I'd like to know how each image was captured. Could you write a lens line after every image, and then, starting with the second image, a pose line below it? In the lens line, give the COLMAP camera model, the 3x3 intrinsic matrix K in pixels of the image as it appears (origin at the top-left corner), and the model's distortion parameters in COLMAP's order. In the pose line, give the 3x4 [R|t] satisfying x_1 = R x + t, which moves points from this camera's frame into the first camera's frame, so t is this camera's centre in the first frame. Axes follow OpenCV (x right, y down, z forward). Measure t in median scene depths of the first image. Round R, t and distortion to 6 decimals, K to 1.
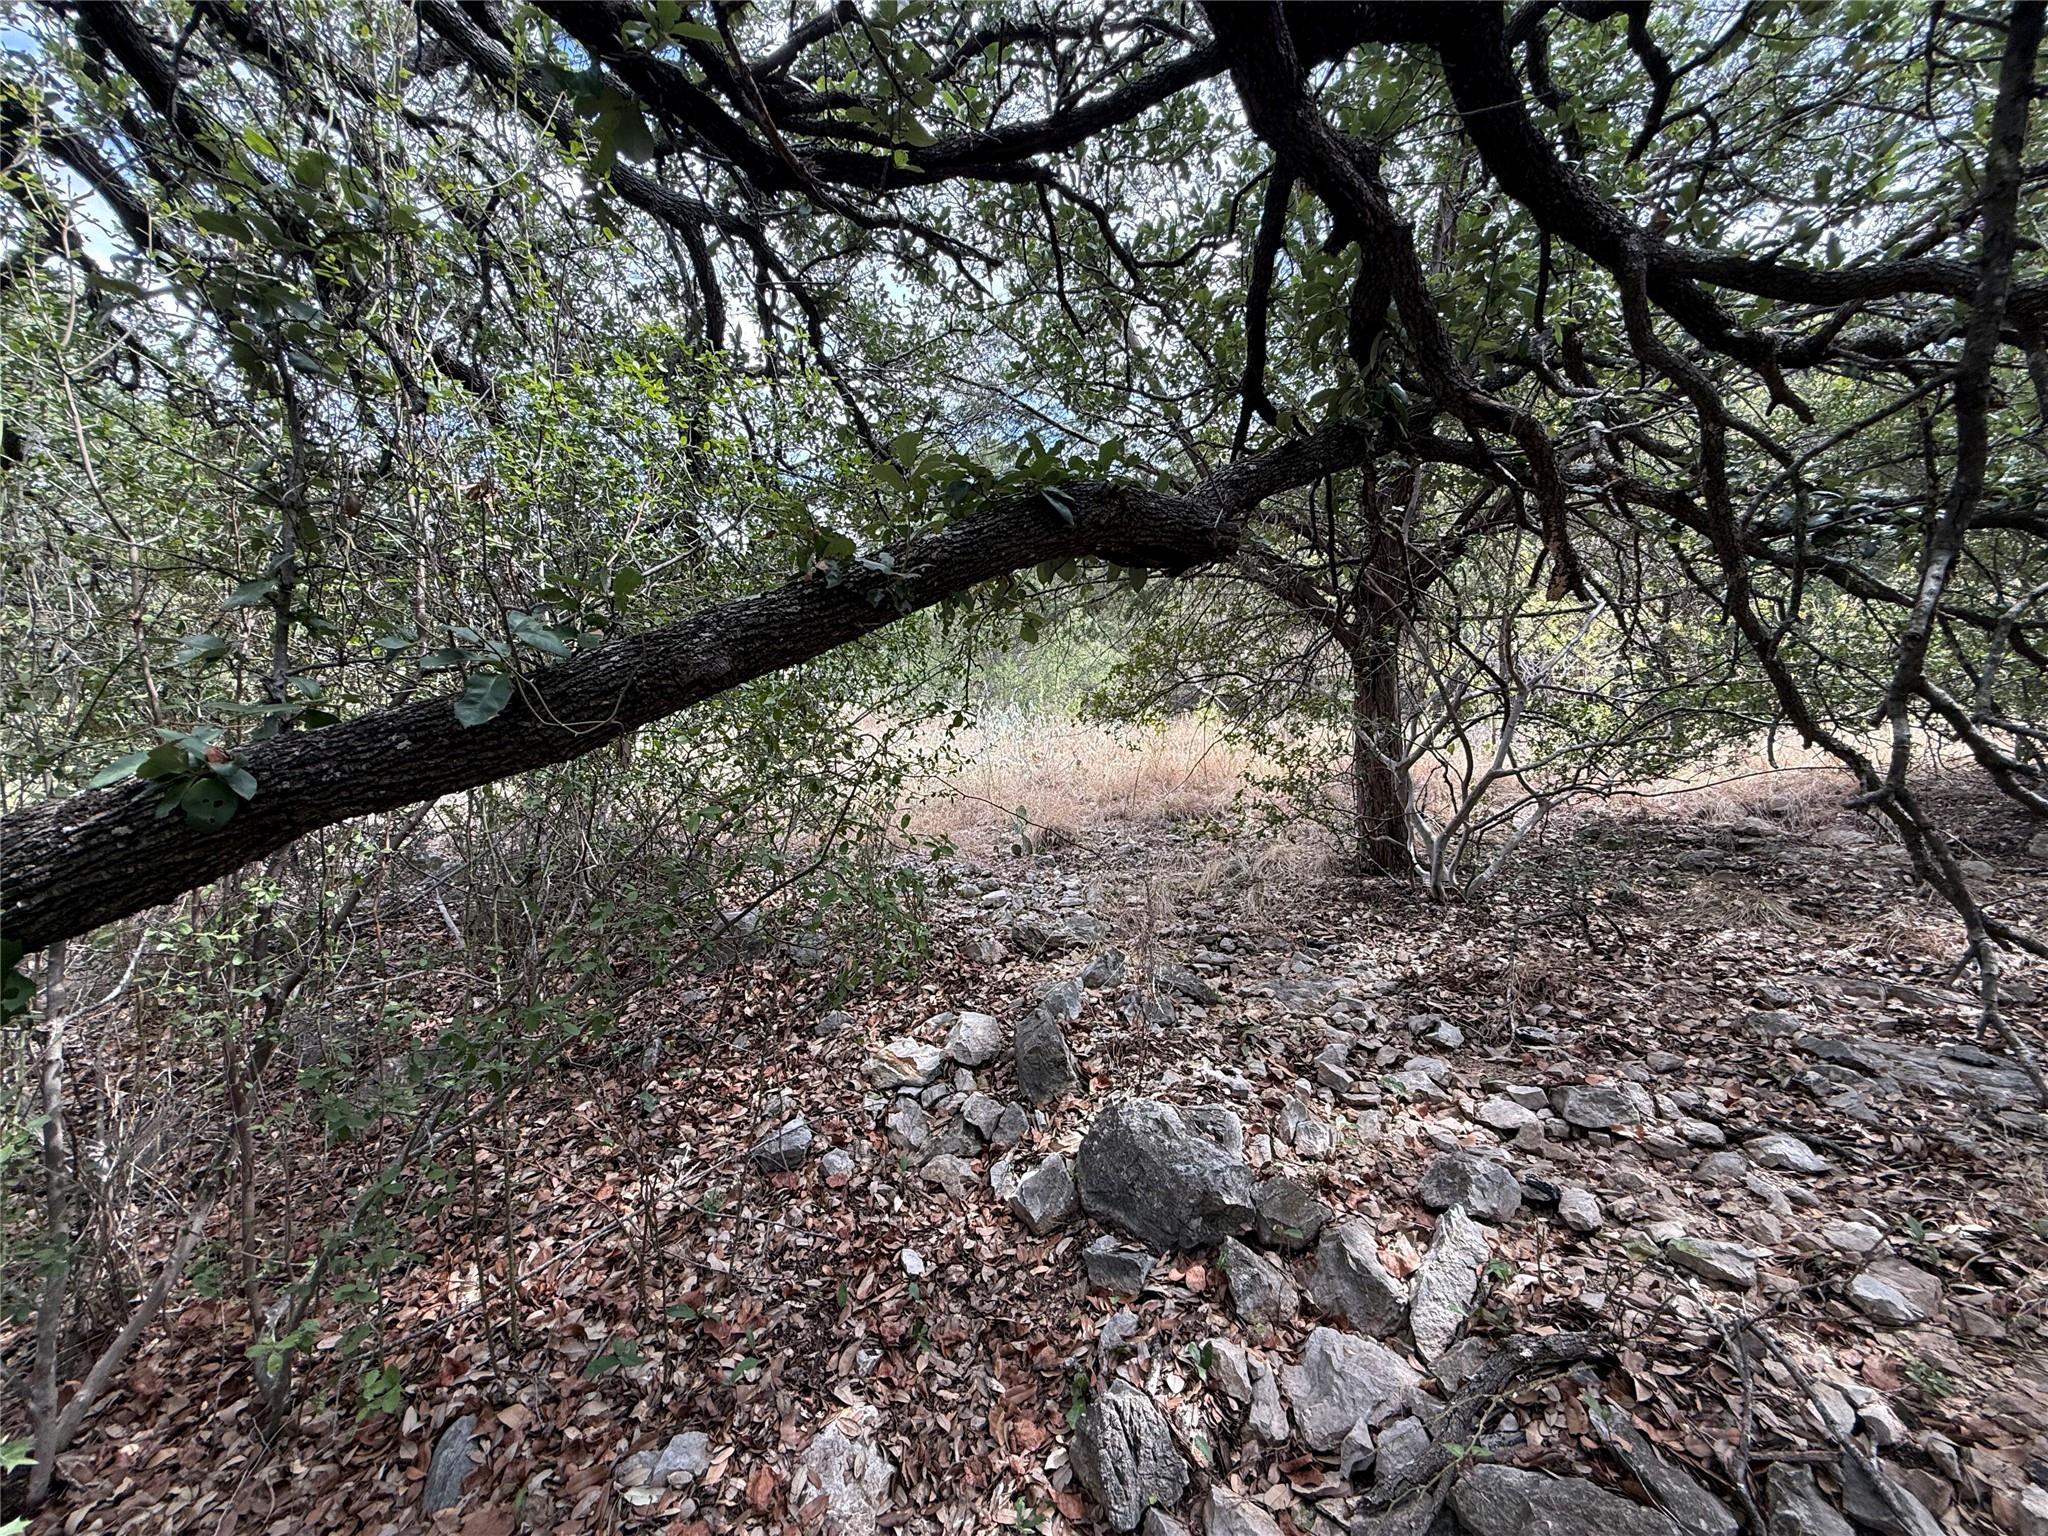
lens RADIAL K [[820.2, 0, 1022.3], [0, 820.2, 762.2], [0, 0, 1]] dist [0.001527, -0.000165]
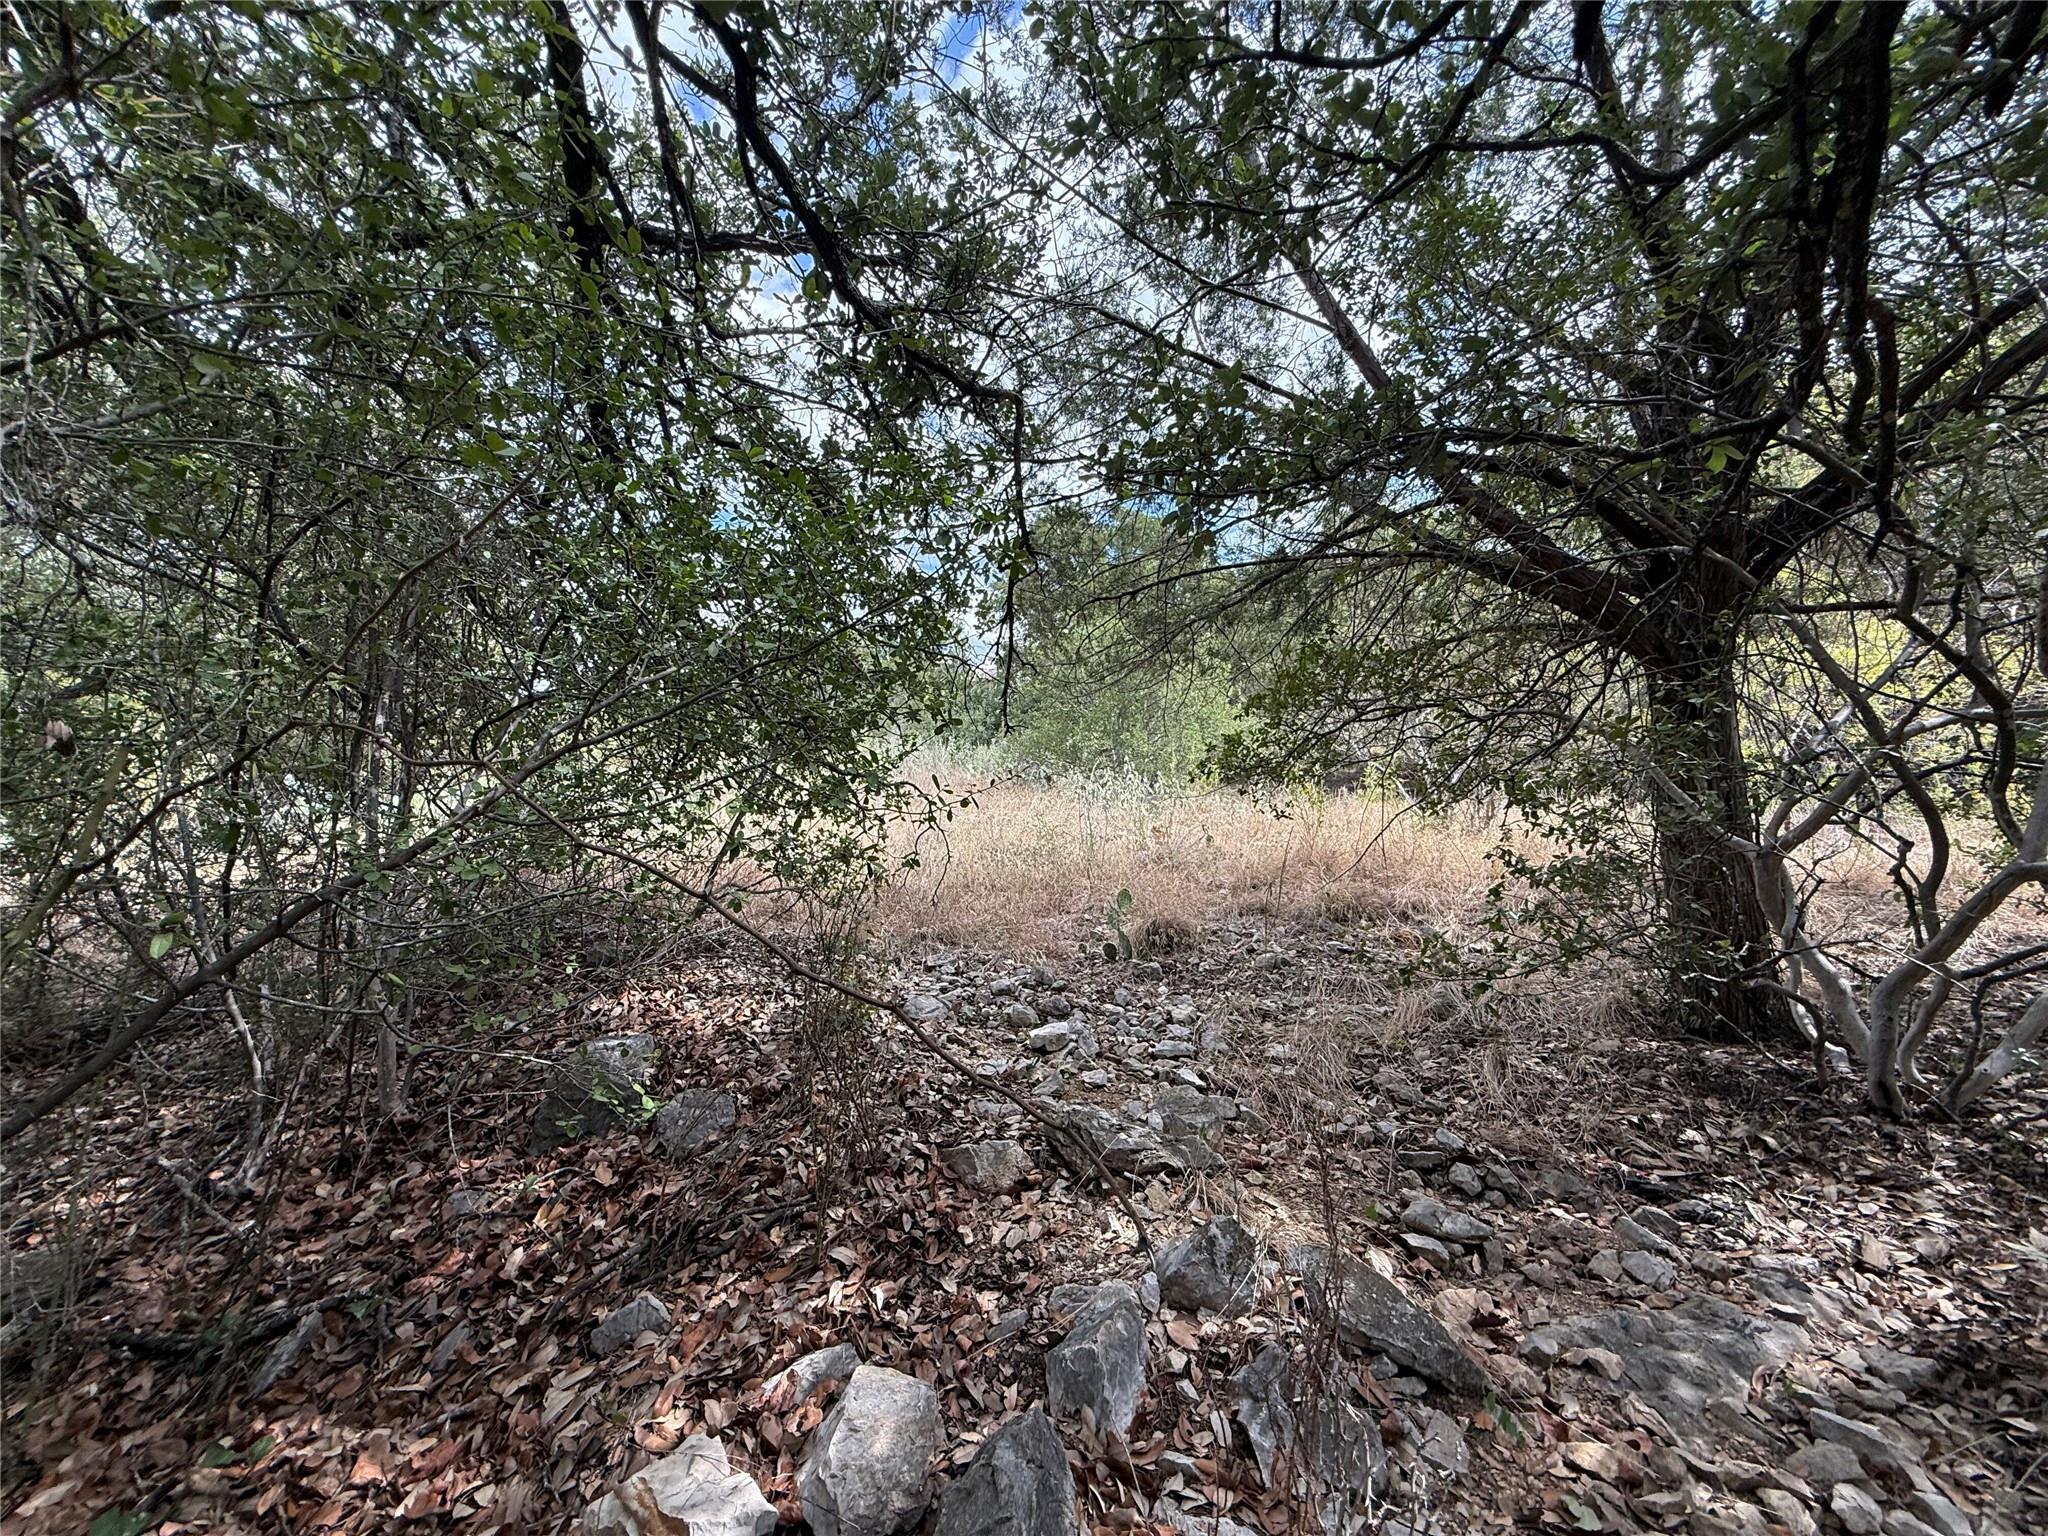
lens RADIAL K [[824.5, 0, 994.7], [0, 824.5, 776.9], [0, 0, 1]] dist [0.001087, -0.000004]
pose [[0.979784, 0.020147, -0.199043, 0.045619], [-0.035318, 0.996709, -0.072963, 0.013043], [0.196918, 0.078518, 0.977271, 0.333220]]
